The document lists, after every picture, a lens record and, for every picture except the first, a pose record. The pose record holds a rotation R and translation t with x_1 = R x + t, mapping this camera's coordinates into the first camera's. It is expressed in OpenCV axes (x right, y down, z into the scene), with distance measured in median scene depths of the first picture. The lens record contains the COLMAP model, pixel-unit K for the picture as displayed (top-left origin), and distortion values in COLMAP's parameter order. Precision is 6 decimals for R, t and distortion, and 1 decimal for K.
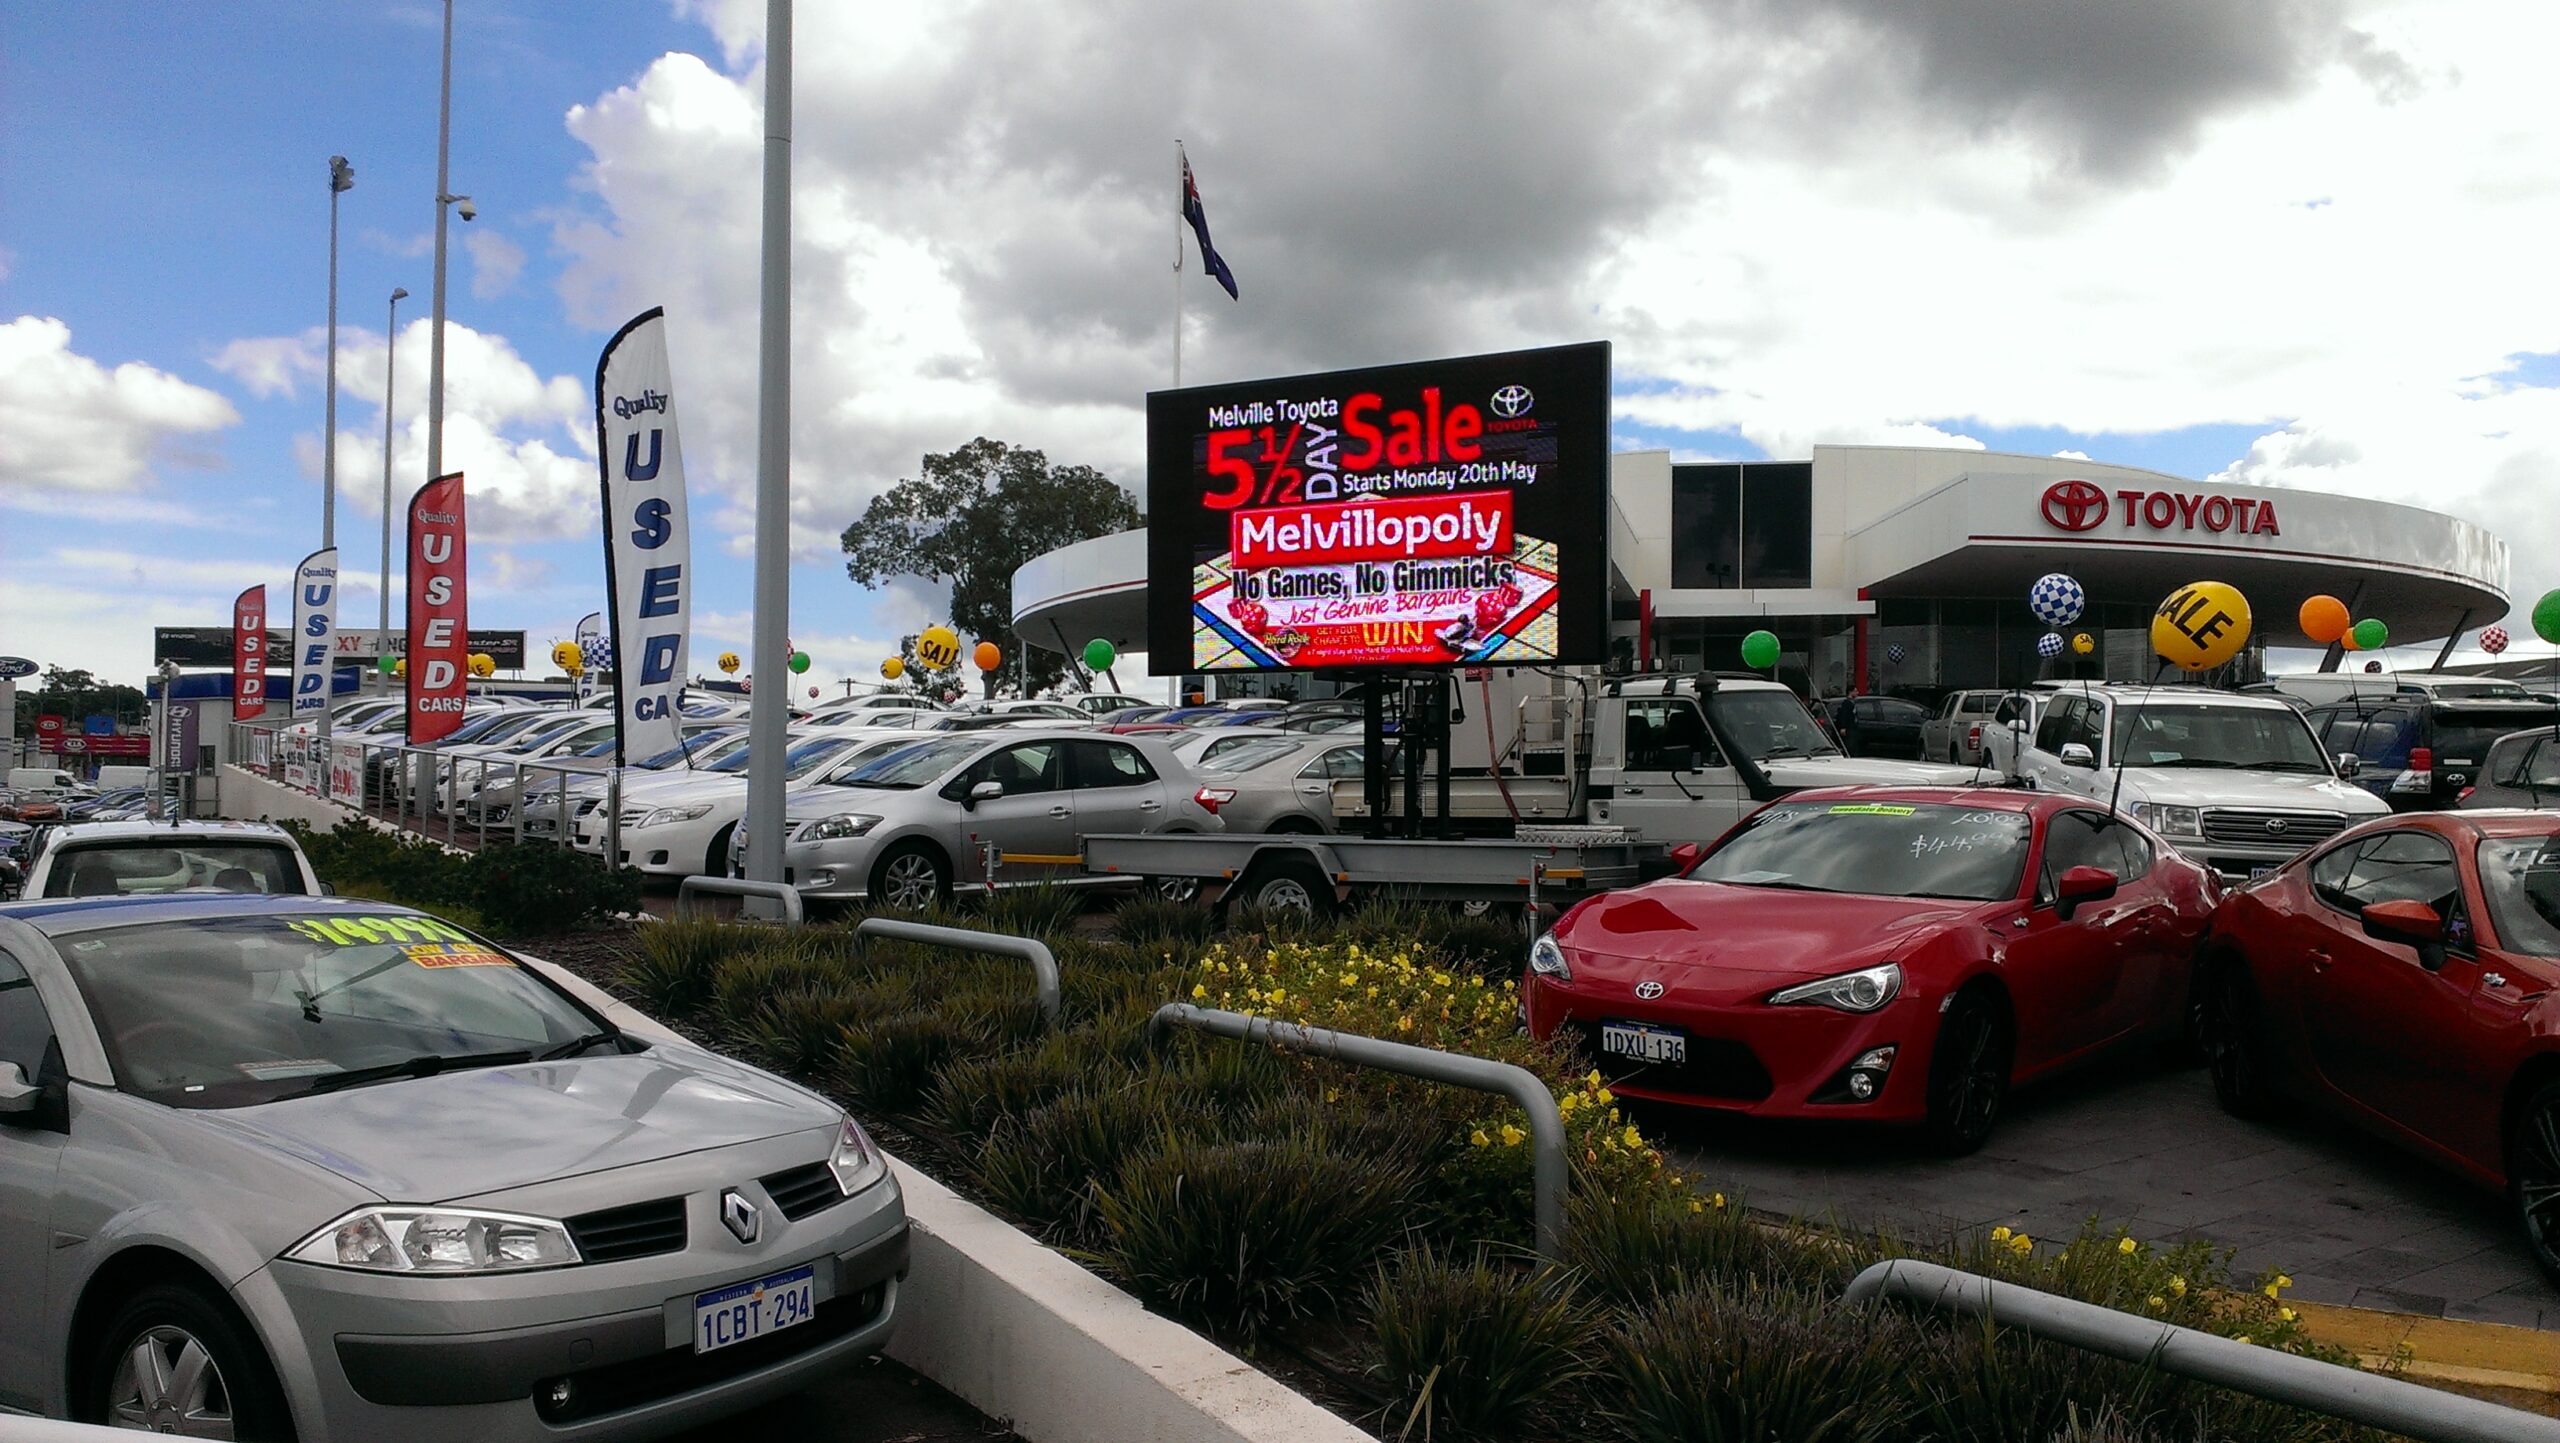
lens RADIAL K [[1967.4, 0, 1310.9], [0, 1967.4, 725.7], [0, 0, 1]] dist [0.140032, -0.200641]
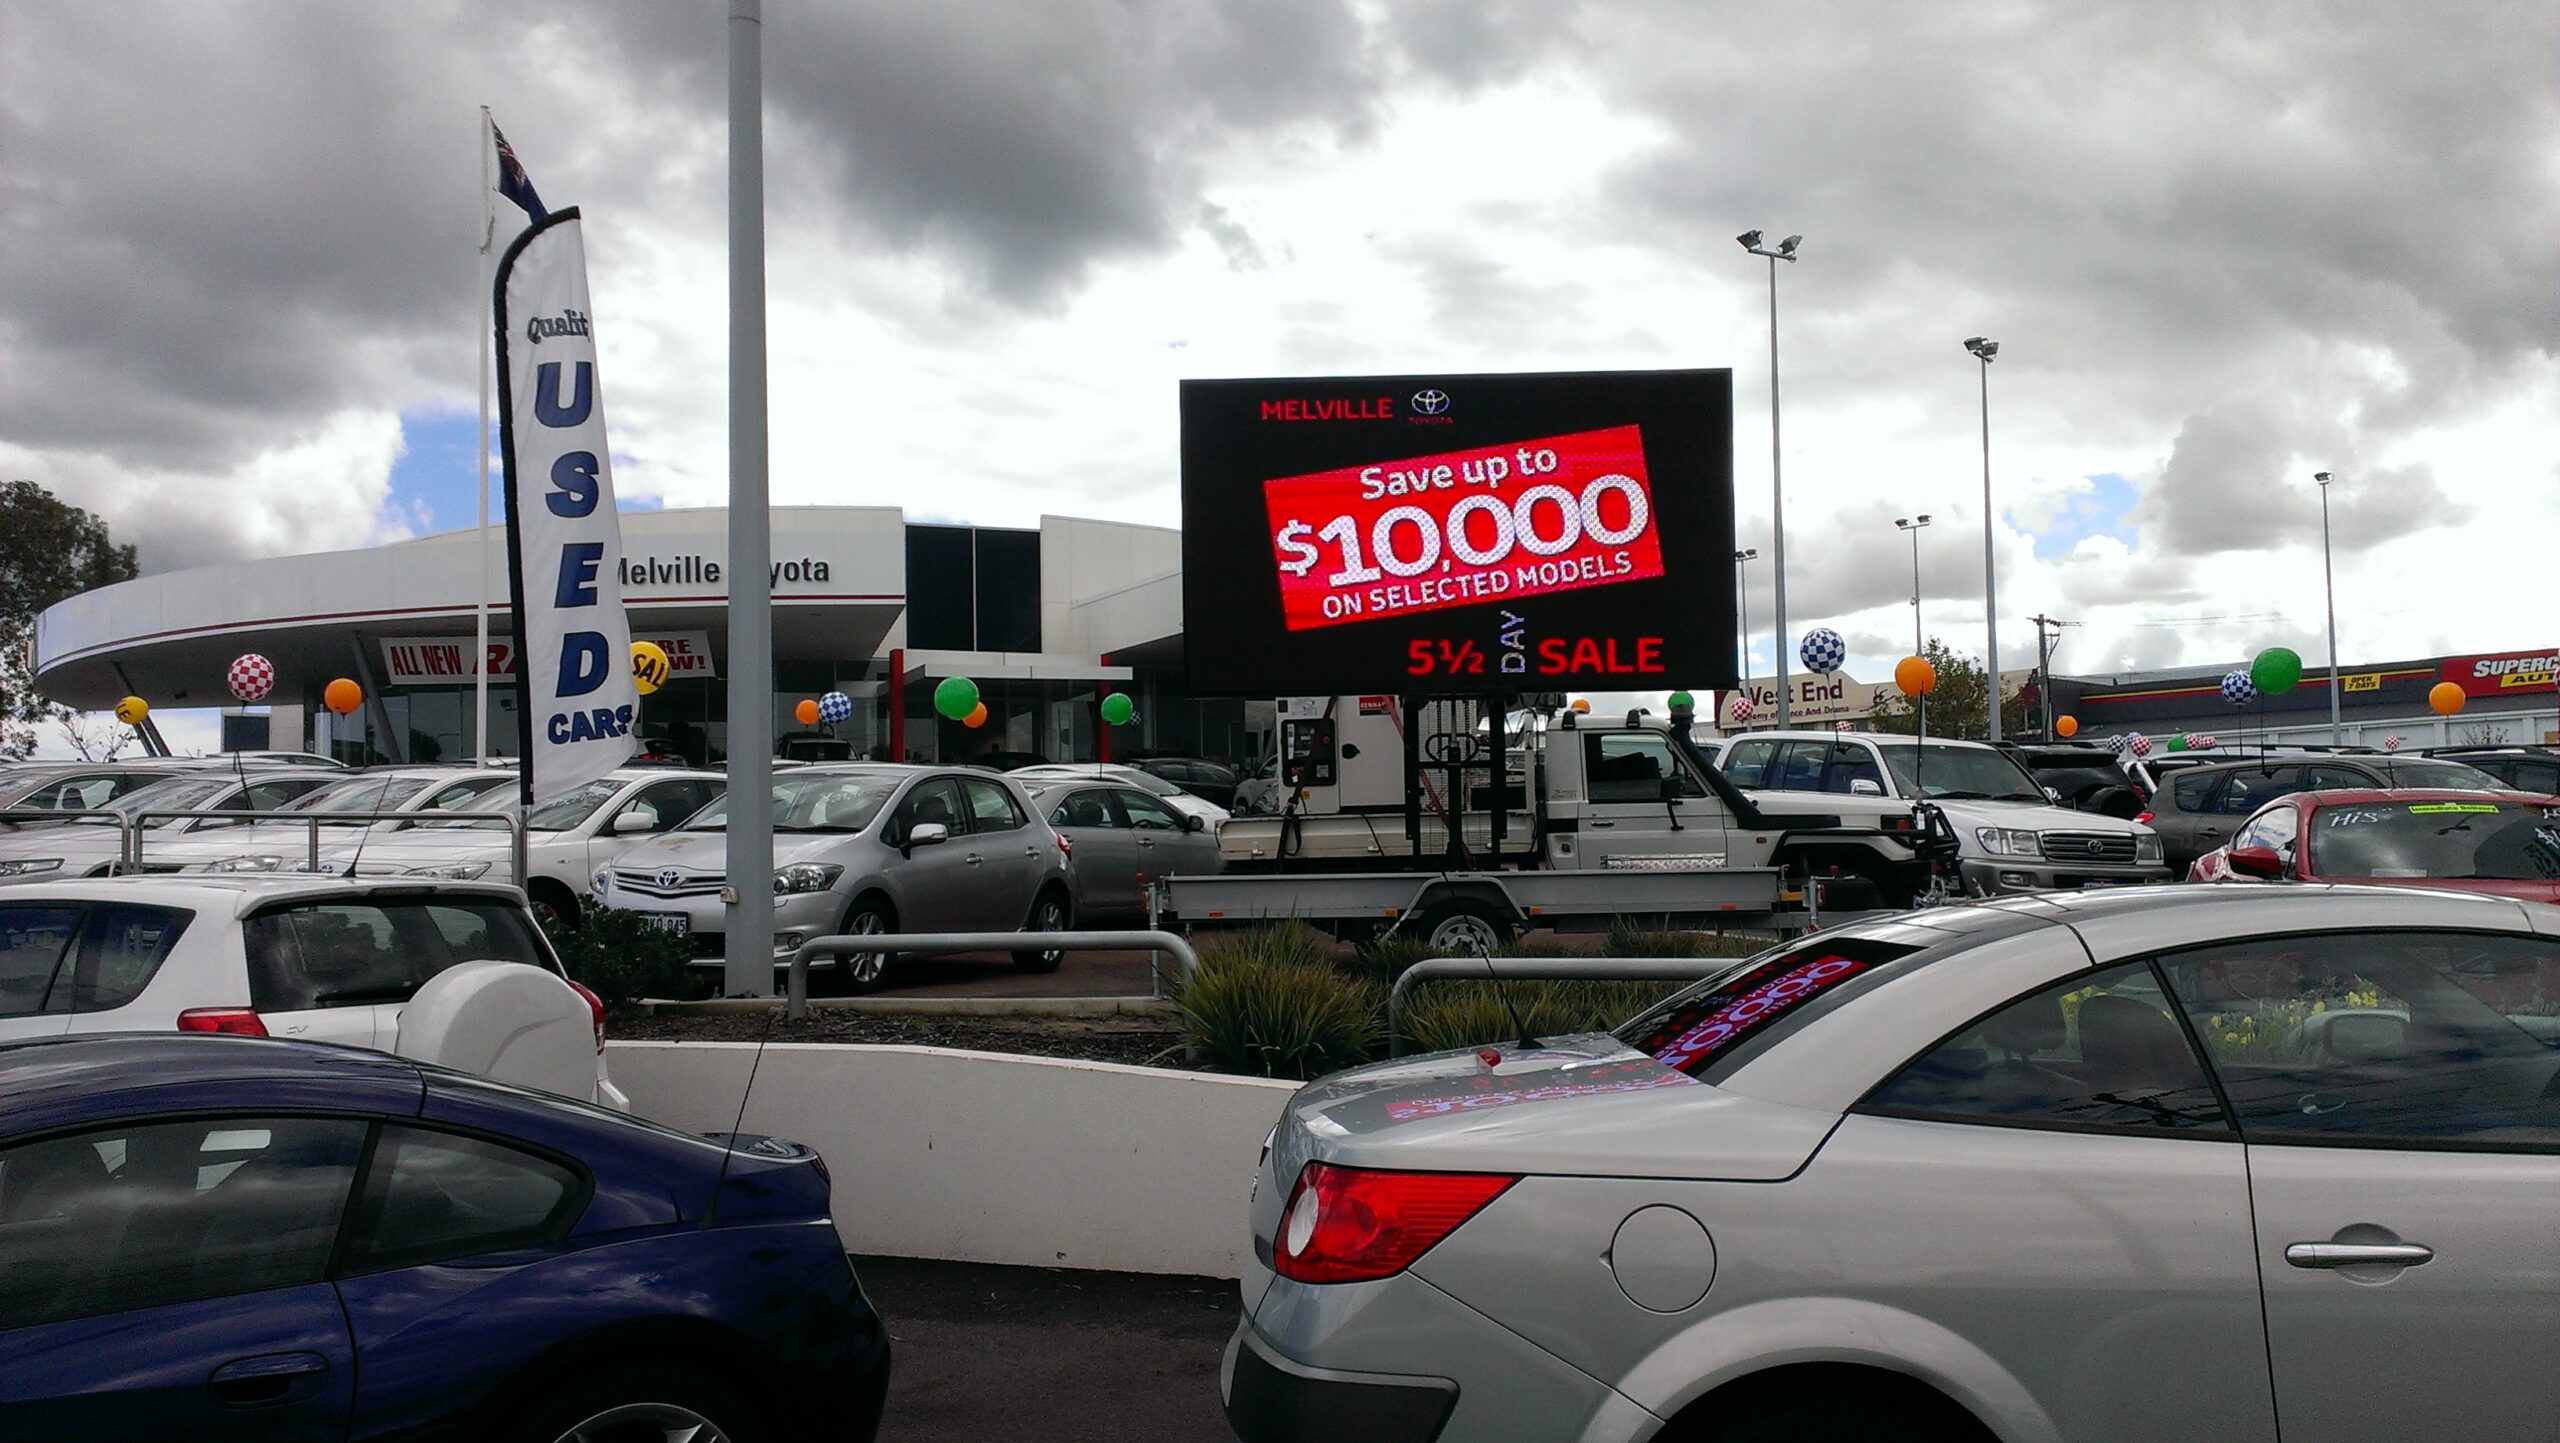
lens RADIAL K [[1922.6, 0, 1281.2], [0, 1922.6, 788.4], [0, 0, 1]] dist [0.106046, -0.182389]
pose [[0.868006, -0.001700, 0.496551, -0.454745], [0.004305, 0.999982, -0.004102, 0.018119], [-0.496535, 0.005698, 0.867998, 0.220115]]
